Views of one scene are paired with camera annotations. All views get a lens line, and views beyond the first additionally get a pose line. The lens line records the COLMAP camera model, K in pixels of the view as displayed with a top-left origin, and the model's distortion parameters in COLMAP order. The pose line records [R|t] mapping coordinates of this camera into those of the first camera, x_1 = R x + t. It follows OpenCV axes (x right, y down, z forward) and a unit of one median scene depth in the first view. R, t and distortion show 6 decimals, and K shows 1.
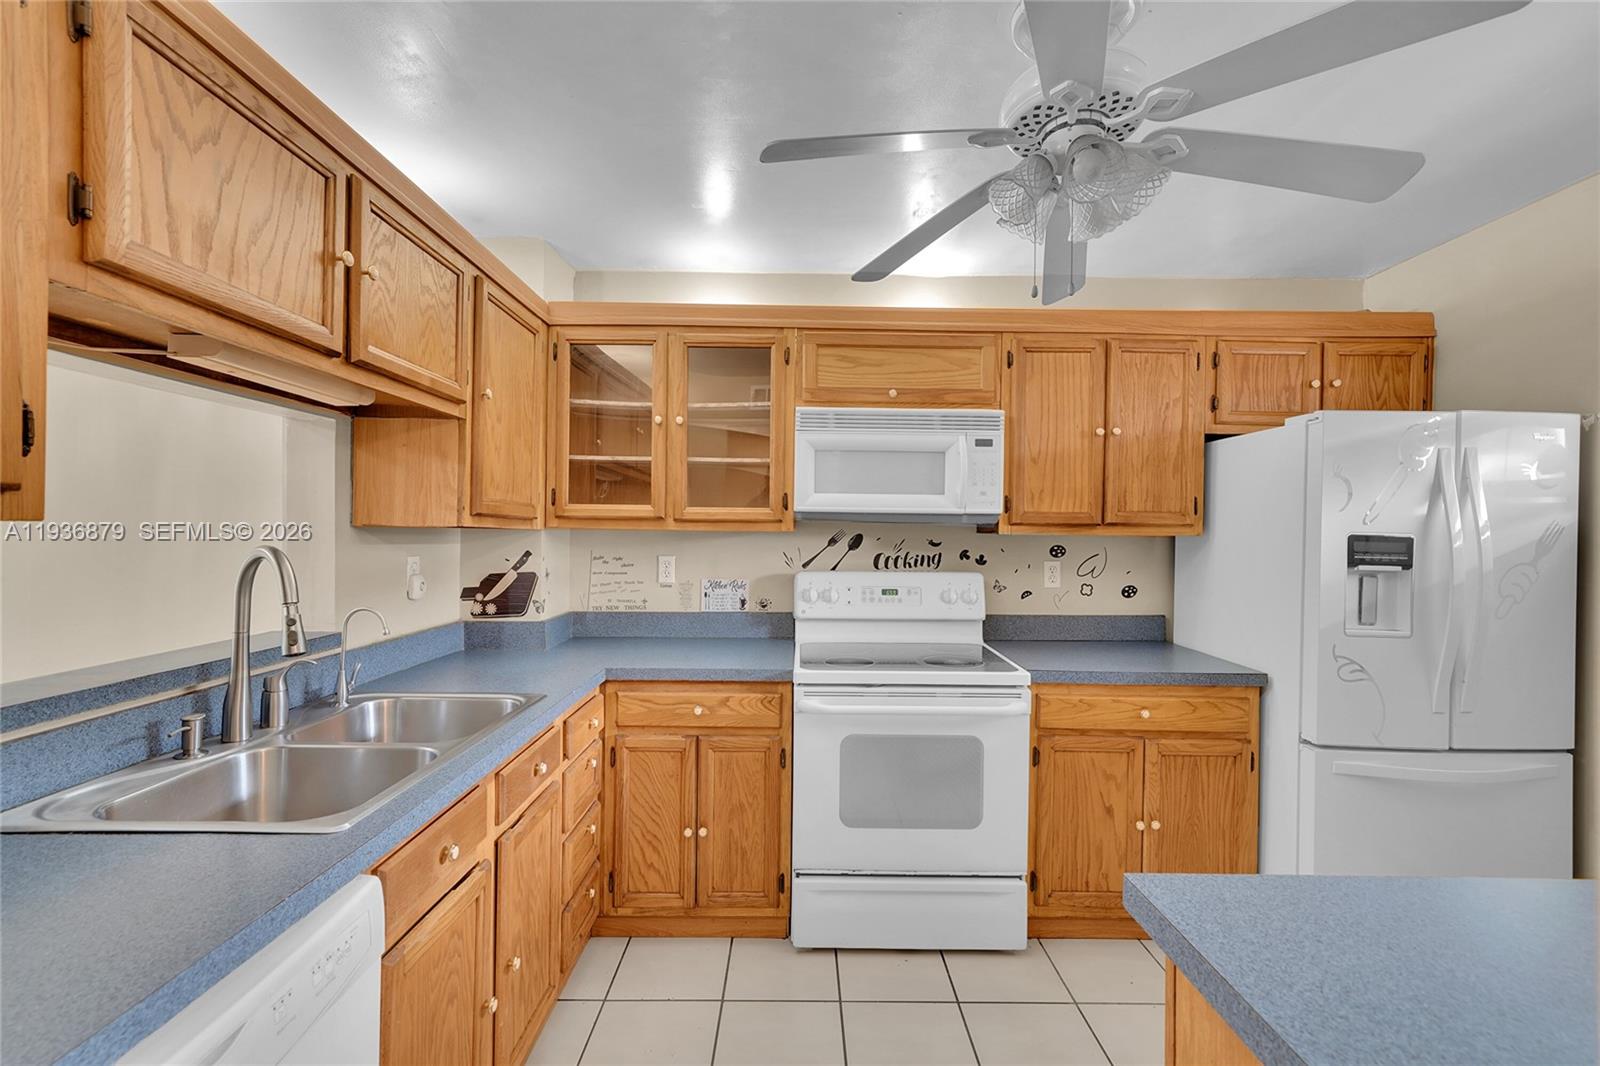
lens RADIAL K [[674.4, 0, 800.0], [0, 674.4, 533.0], [0, 0, 1]] dist [0.002005, 0.000751]
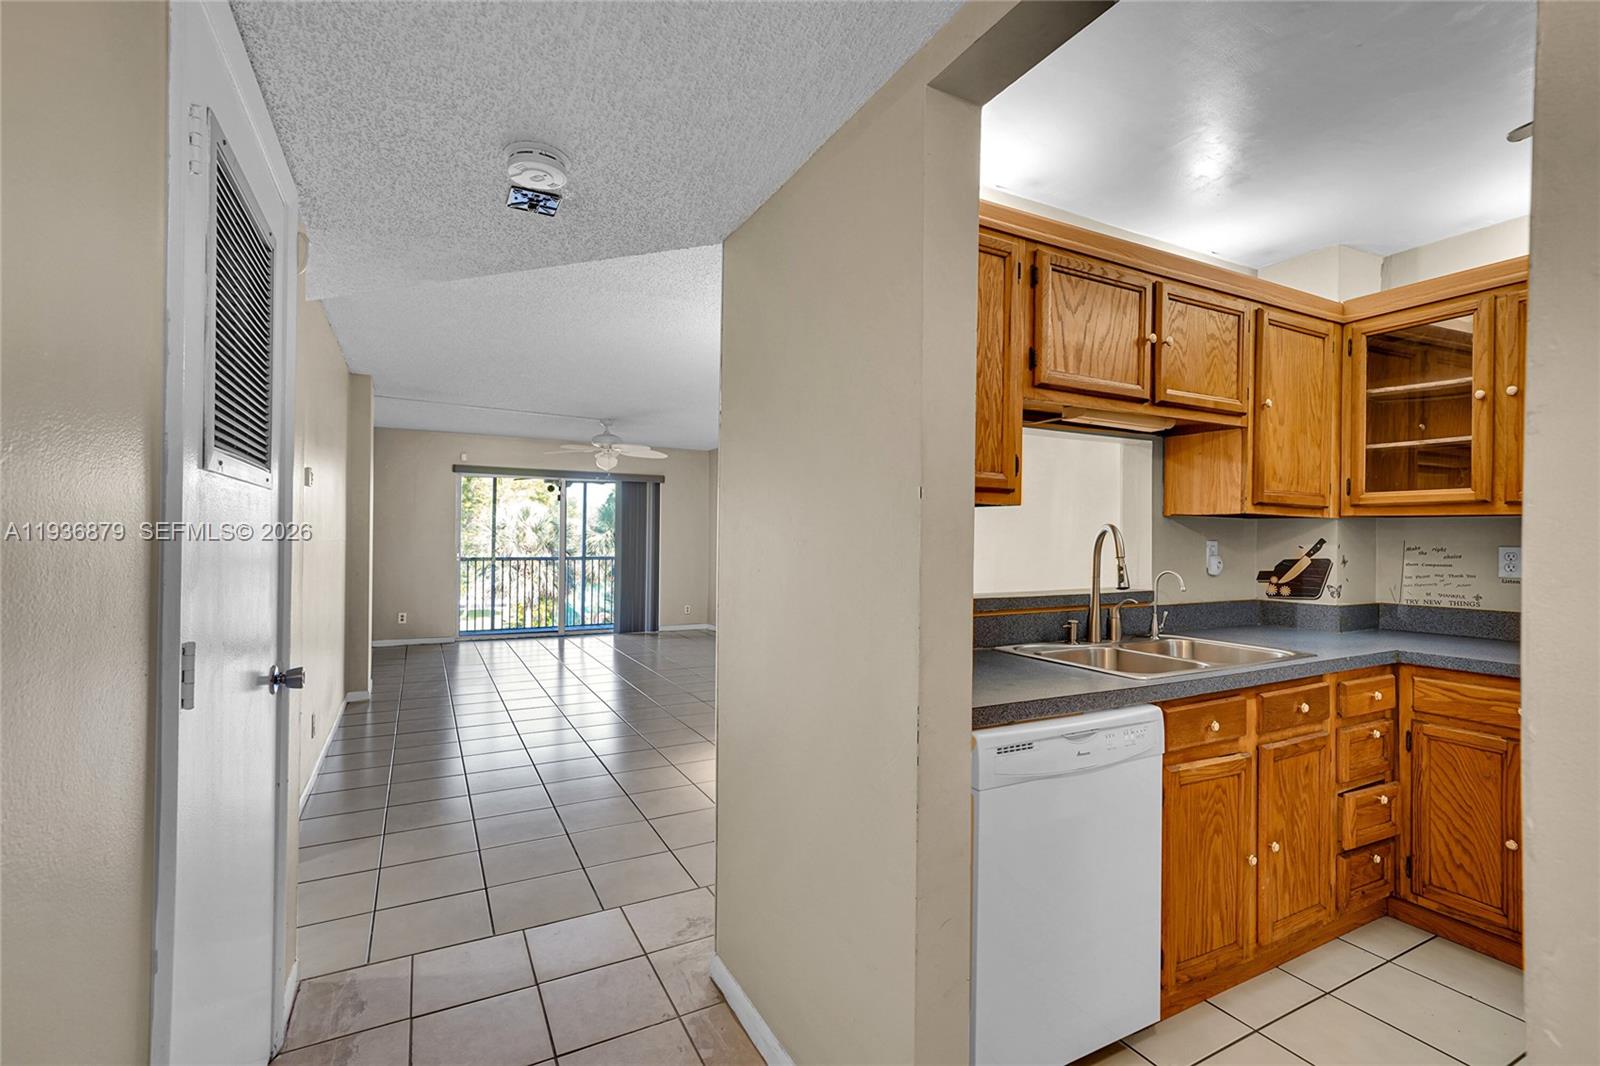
lens RADIAL K [[706.4, 0, 791.5], [0, 706.4, 530.3], [0, 0, 1]] dist [0.008121, 0.001324]
pose [[0.450146, -0.012511, -0.892867, 0.293139], [-0.007809, 0.999808, -0.017946, 0.052123], [0.892921, 0.015051, 0.449962, -0.338983]]
